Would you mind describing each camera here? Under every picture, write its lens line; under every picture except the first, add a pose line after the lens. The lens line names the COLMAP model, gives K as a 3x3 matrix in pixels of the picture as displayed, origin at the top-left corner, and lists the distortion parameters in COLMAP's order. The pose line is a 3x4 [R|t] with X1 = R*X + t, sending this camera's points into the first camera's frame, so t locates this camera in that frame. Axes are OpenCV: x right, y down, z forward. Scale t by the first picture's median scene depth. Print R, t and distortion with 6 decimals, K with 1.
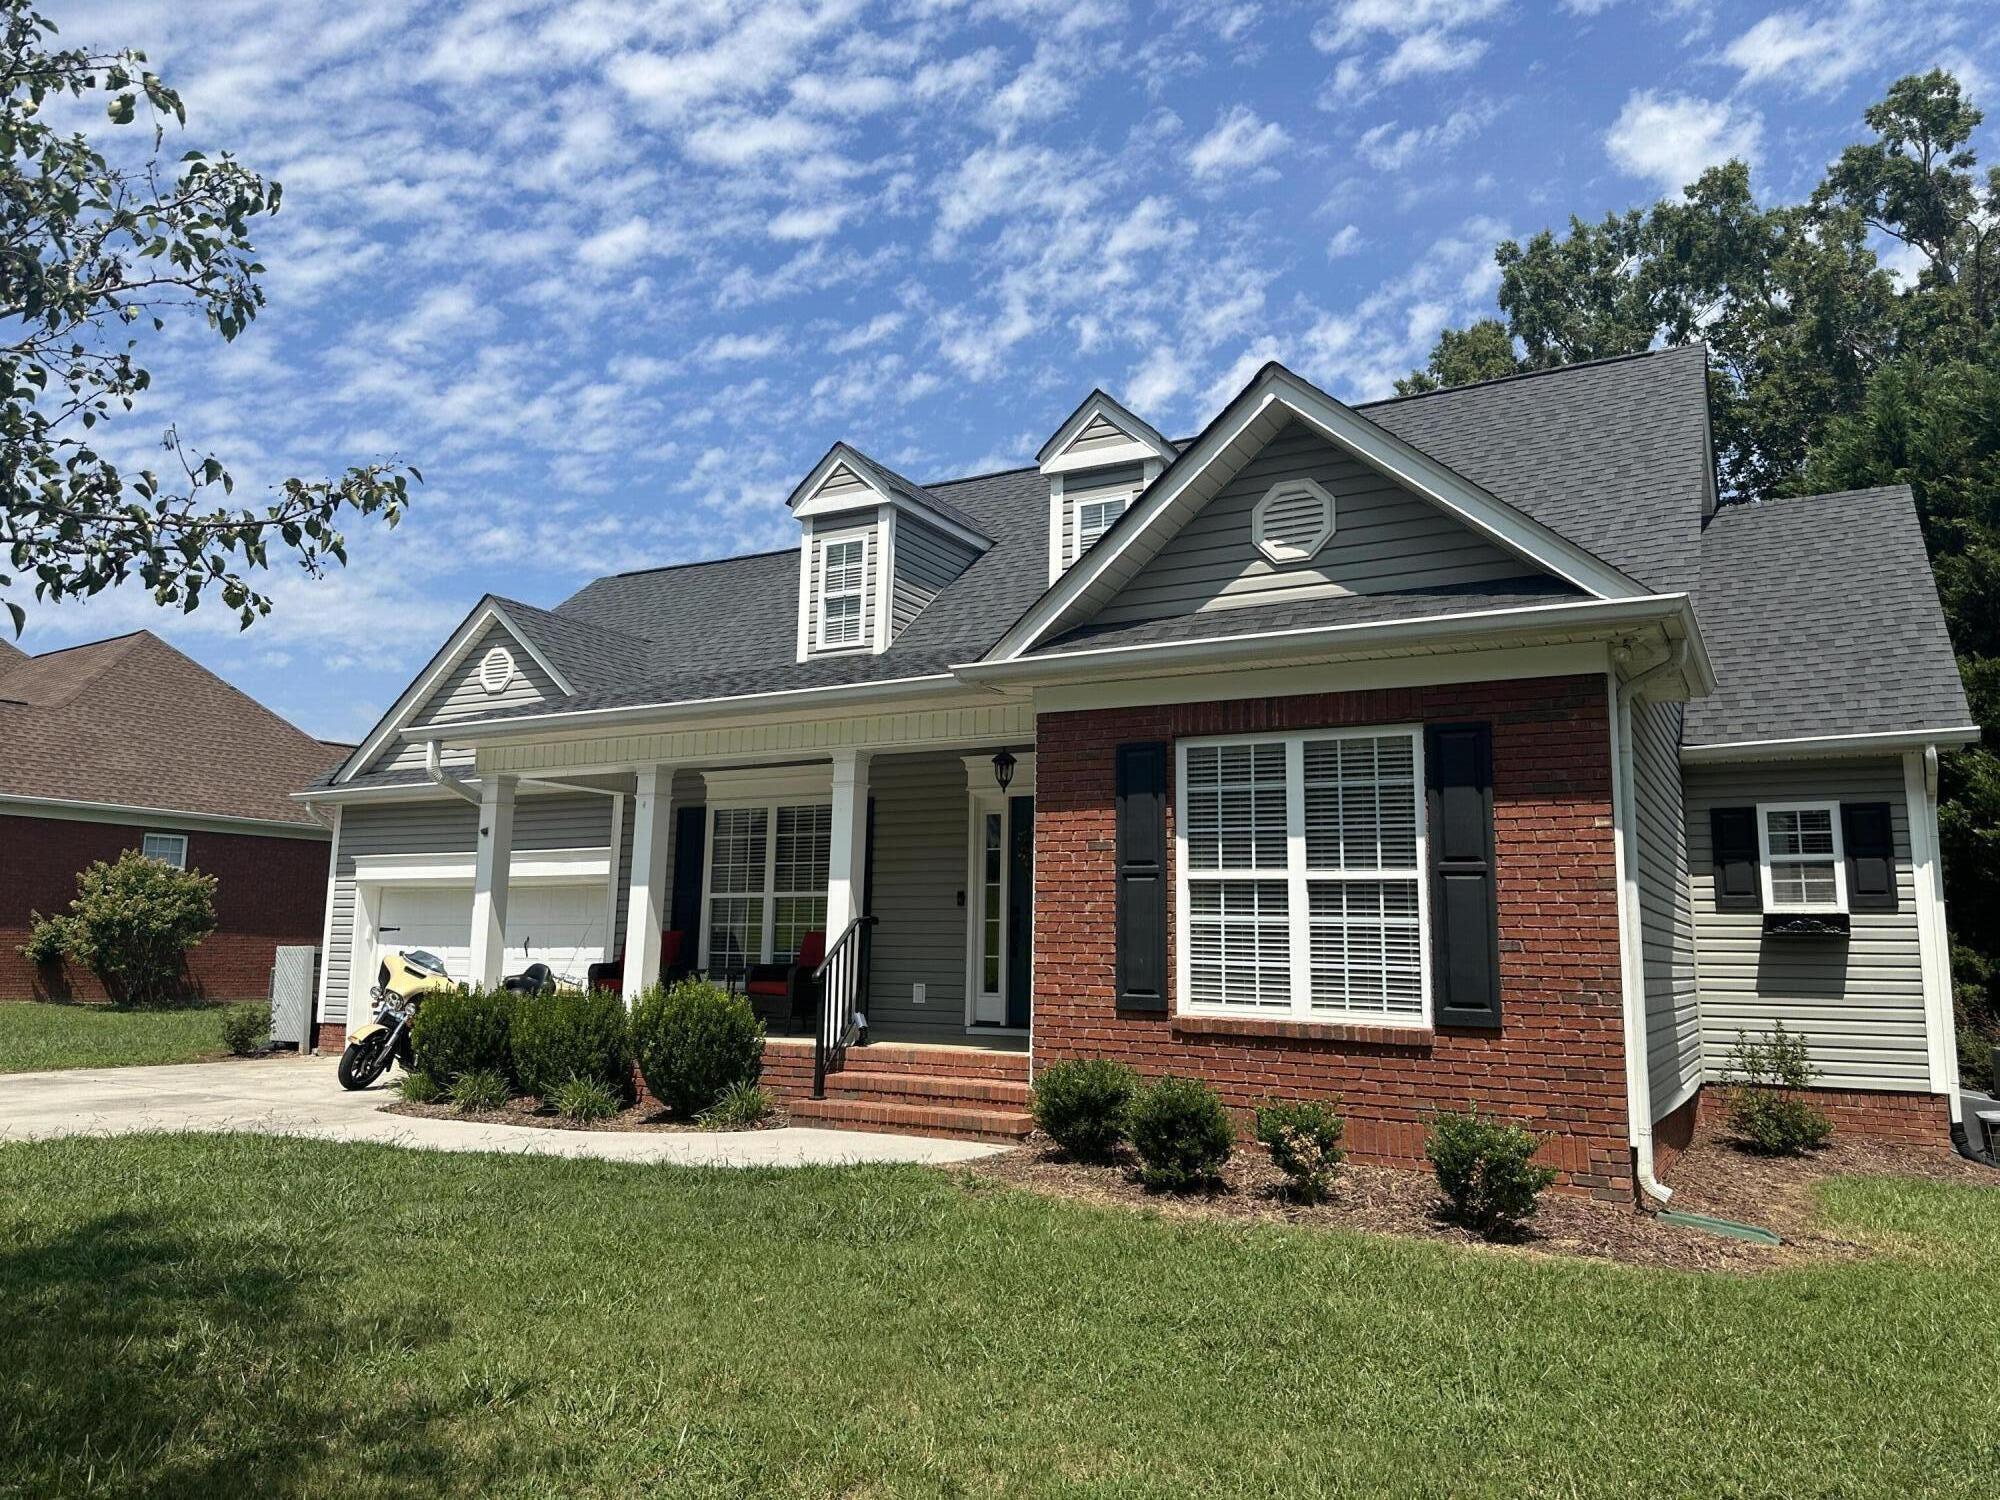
lens RADIAL K [[1409.5, 0, 1000.0], [0, 1409.5, 750.0], [0, 0, 1]] dist [0.075565, -0.109911]
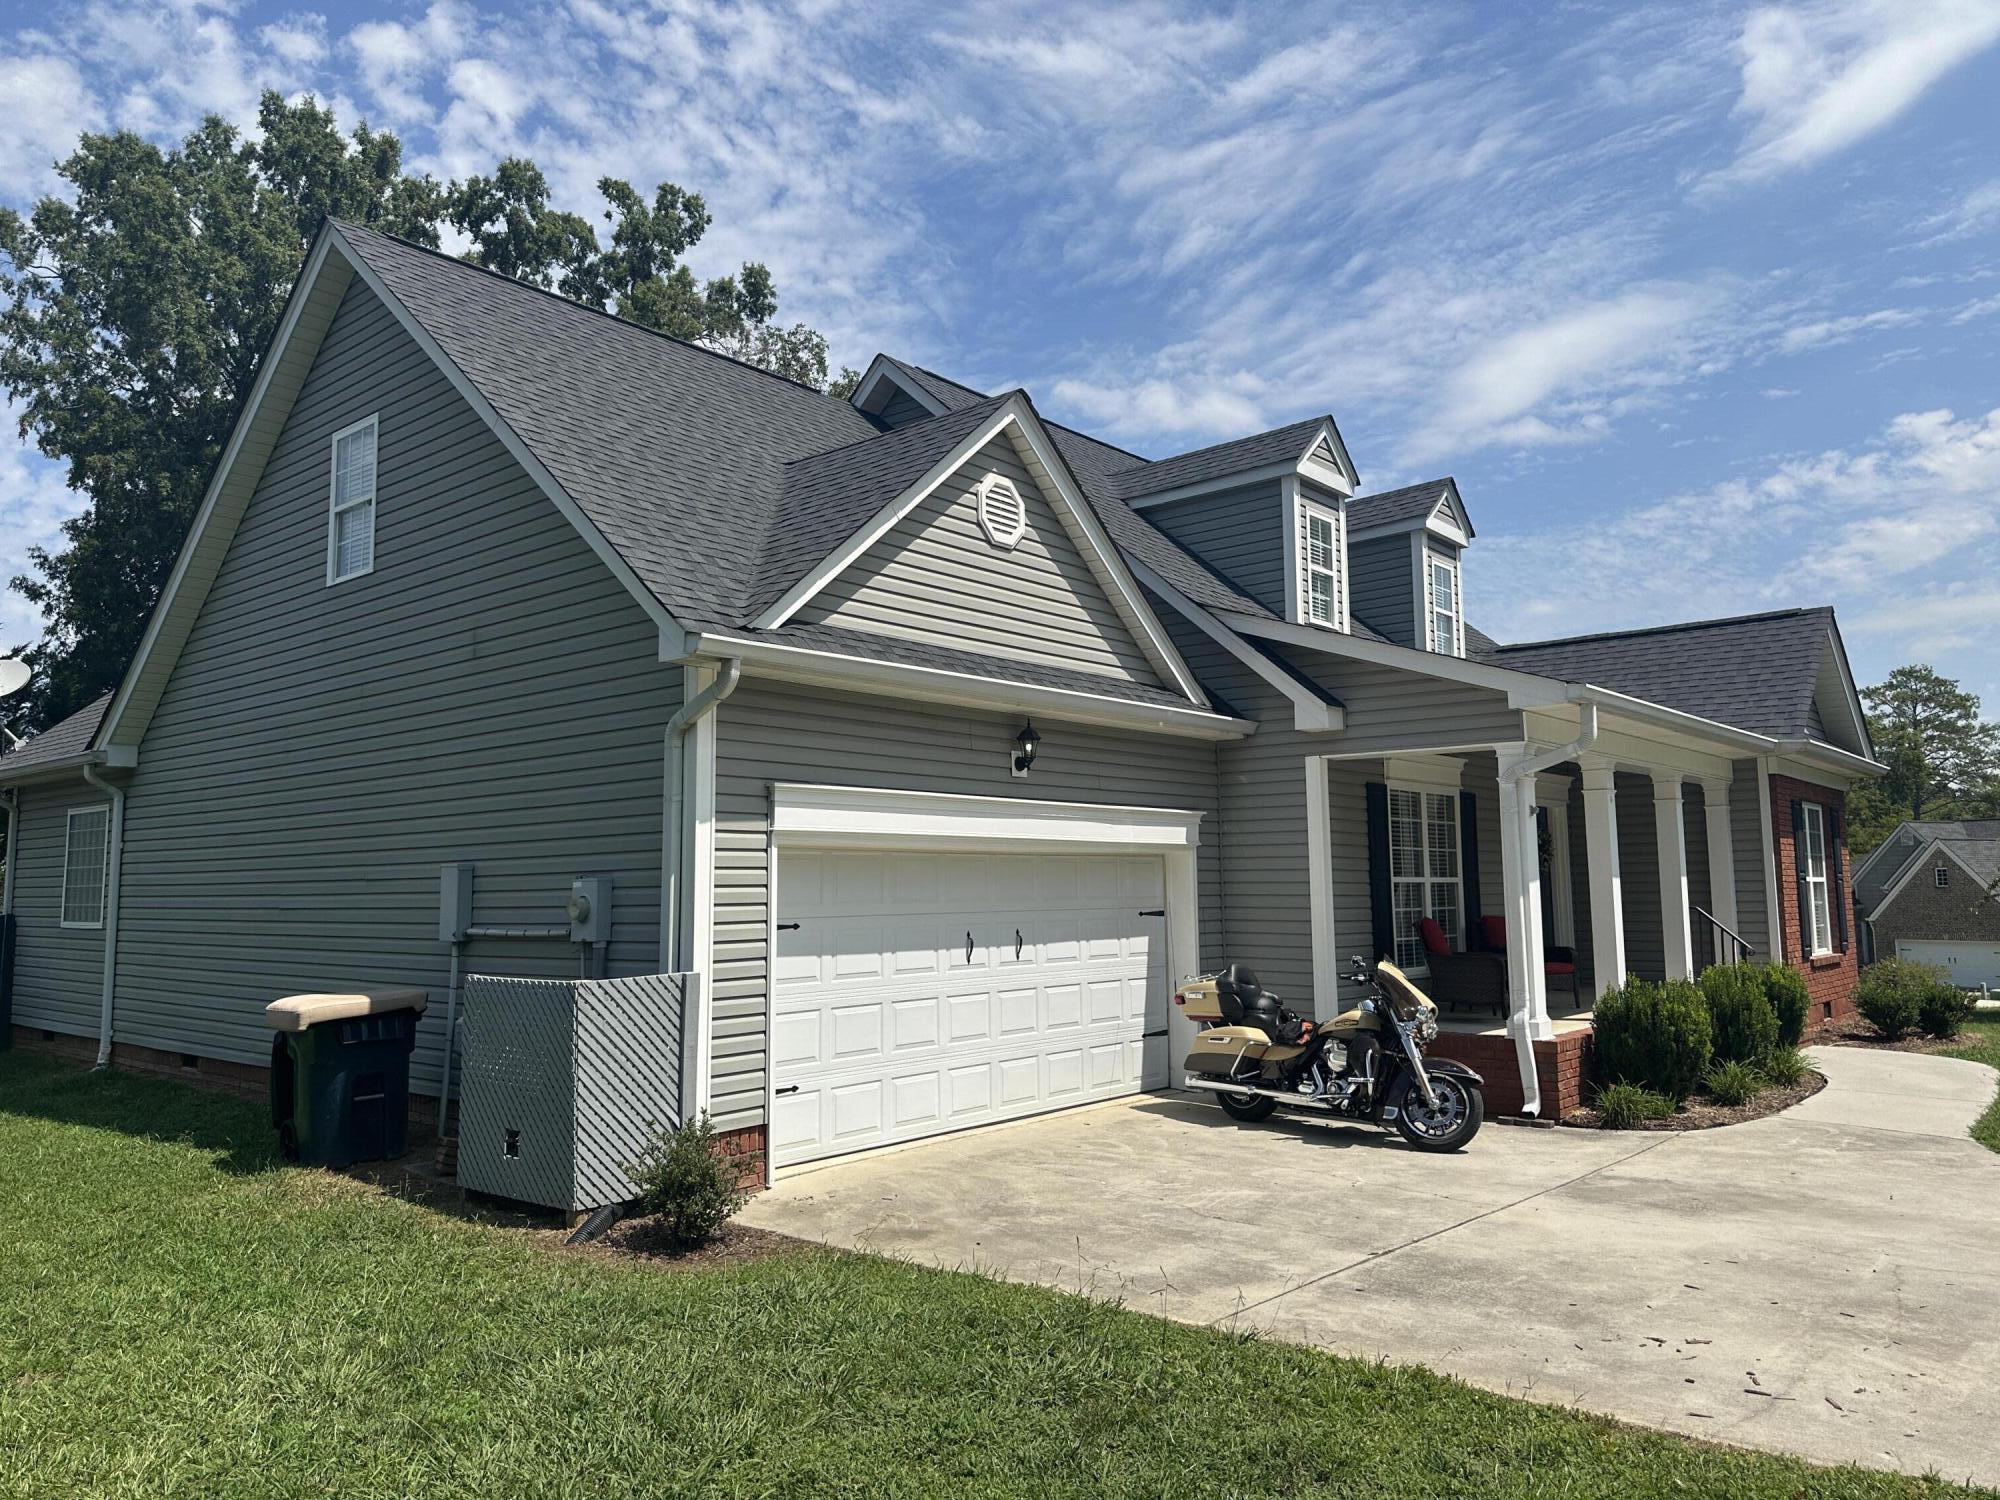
lens RADIAL K [[1409.5, 0, 1000.0], [0, 1409.5, 750.0], [0, 0, 1]] dist [0.075565, -0.109911]
pose [[0.203653, 0.077201, 0.975995, -1.162896], [-0.135785, 0.989479, -0.049934, 0.097360], [-0.969581, -0.122356, 0.211993, 1.035347]]
